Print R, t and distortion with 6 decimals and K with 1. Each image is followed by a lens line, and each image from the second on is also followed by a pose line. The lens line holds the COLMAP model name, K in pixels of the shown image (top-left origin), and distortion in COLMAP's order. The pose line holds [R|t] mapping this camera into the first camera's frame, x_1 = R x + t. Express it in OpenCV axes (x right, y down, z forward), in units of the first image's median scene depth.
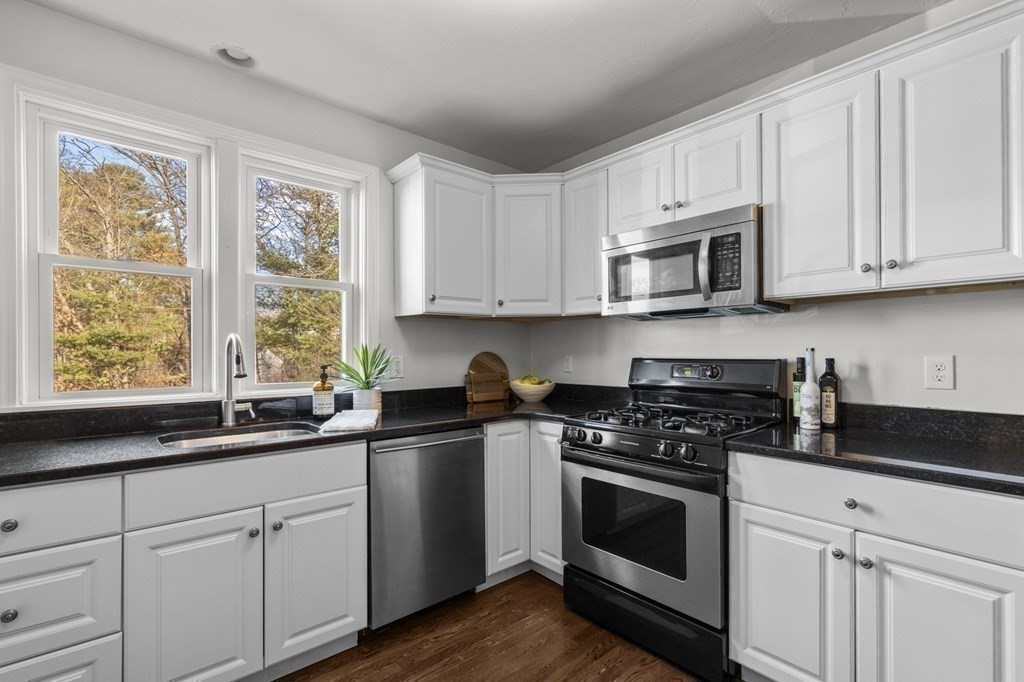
lens RADIAL K [[470.2, 0, 517.3], [0, 470.2, 352.4], [0, 0, 1]] dist [-0.011394, 0.003761]
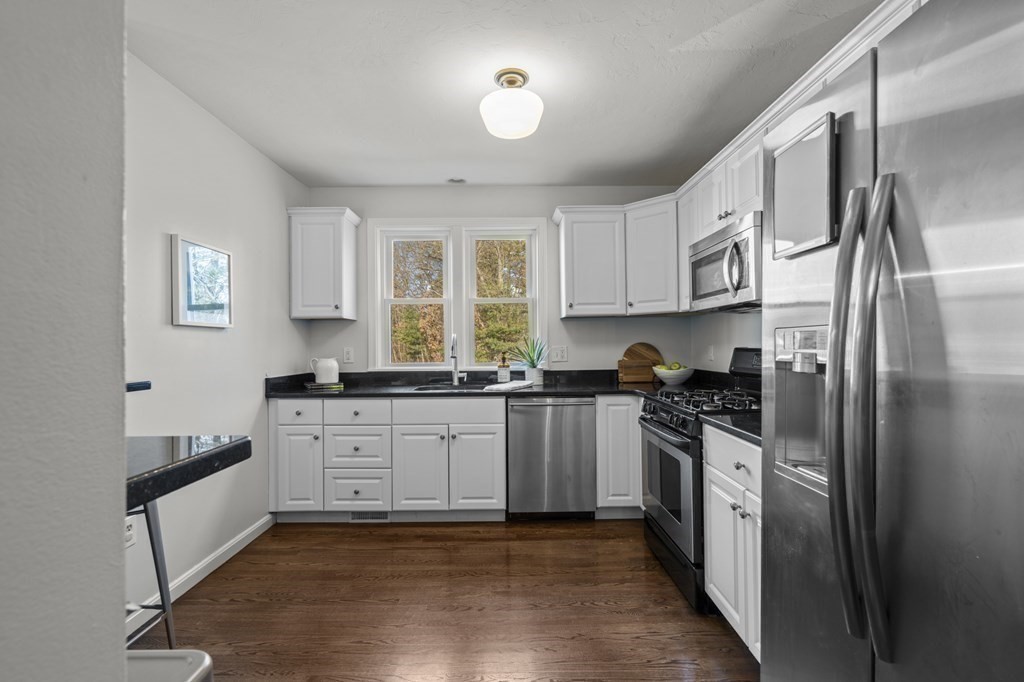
lens RADIAL K [[470.2, 0, 507.9], [0, 470.2, 340.4], [0, 0, 1]] dist [-0.011394, 0.003761]
pose [[0.749177, -0.009537, -0.662301, 0.716841], [0.007712, 0.999954, -0.005676, -0.003519], [0.662325, -0.000856, 0.749216, -0.218645]]
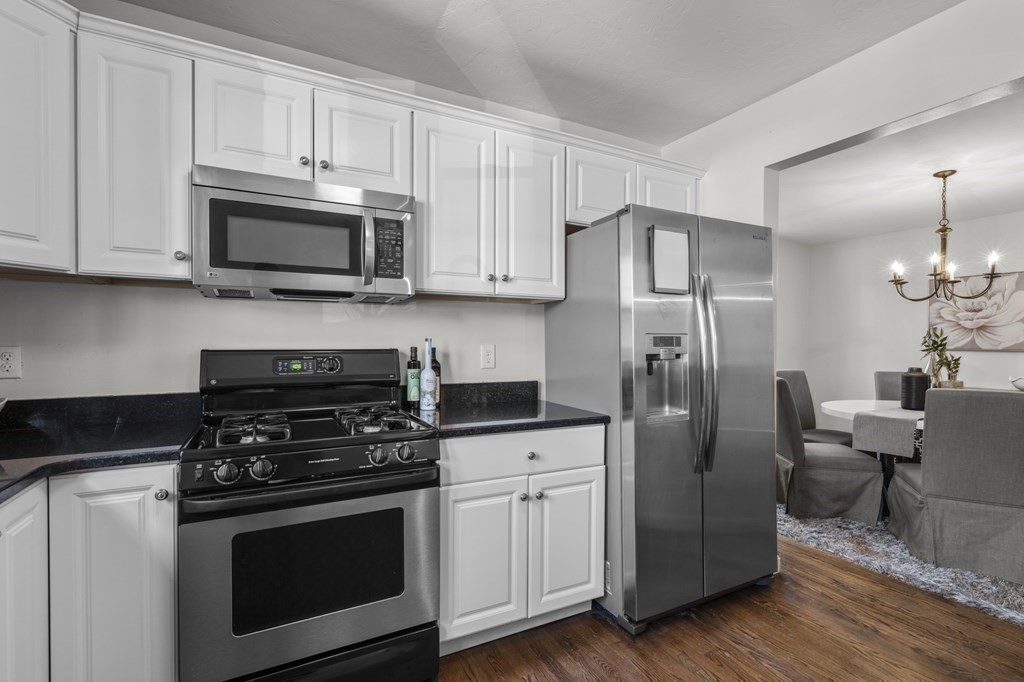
lens RADIAL K [[470.2, 0, 515.4], [0, 470.2, 346.4], [0, 0, 1]] dist [-0.011394, 0.003761]
pose [[0.232329, -0.005729, 0.972620, -0.397924], [-0.002871, 0.999974, 0.006577, 0.001687], [-0.972633, -0.004321, 0.232307, 0.487044]]
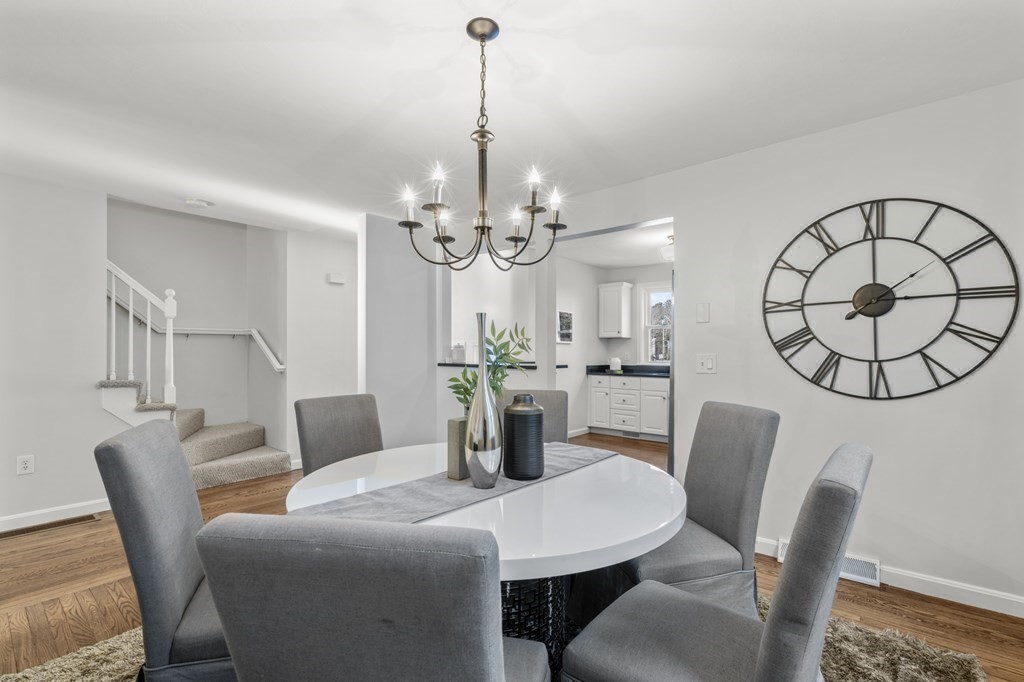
lens RADIAL K [[470.2, 0, 505.8], [0, 470.2, 343.0], [0, 0, 1]] dist [-0.011394, 0.003761]
pose [[0.128783, -0.015724, -0.991548, 2.390031], [-0.001489, 0.999870, -0.016050, -0.001543], [0.991672, 0.003543, 0.128743, -0.608586]]
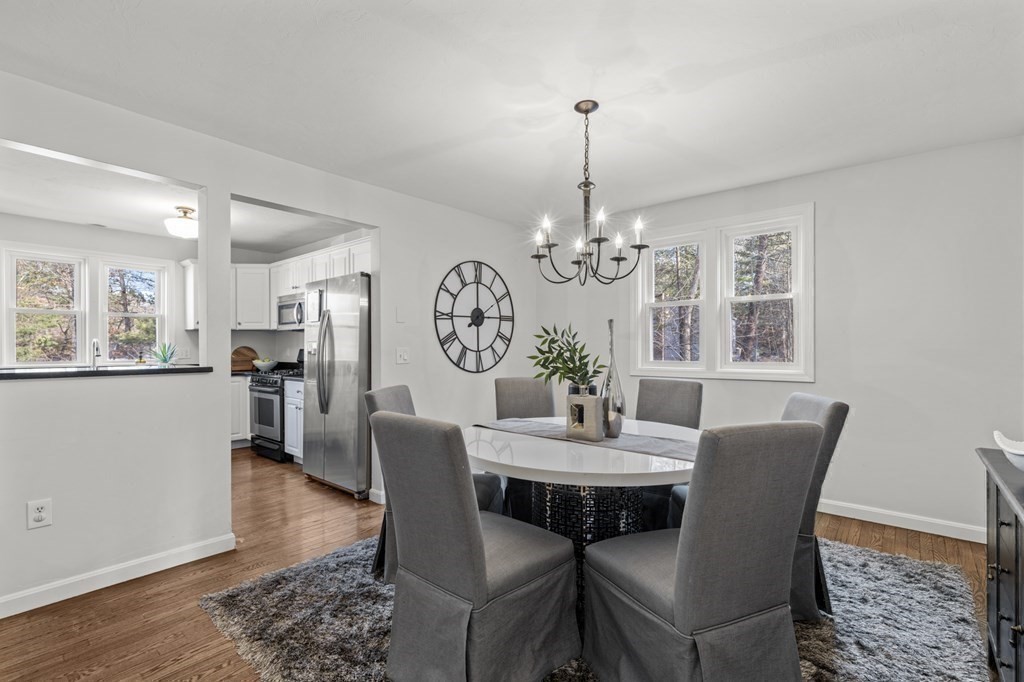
lens RADIAL K [[470.2, 0, 521.9], [0, 470.2, 348.0], [0, 0, 1]] dist [-0.011394, 0.003761]
pose [[0.988681, -0.000981, 0.150032, 1.186390], [0.000818, 0.999999, 0.001144, 0.007044], [-0.150033, -0.001008, 0.988681, -1.687244]]
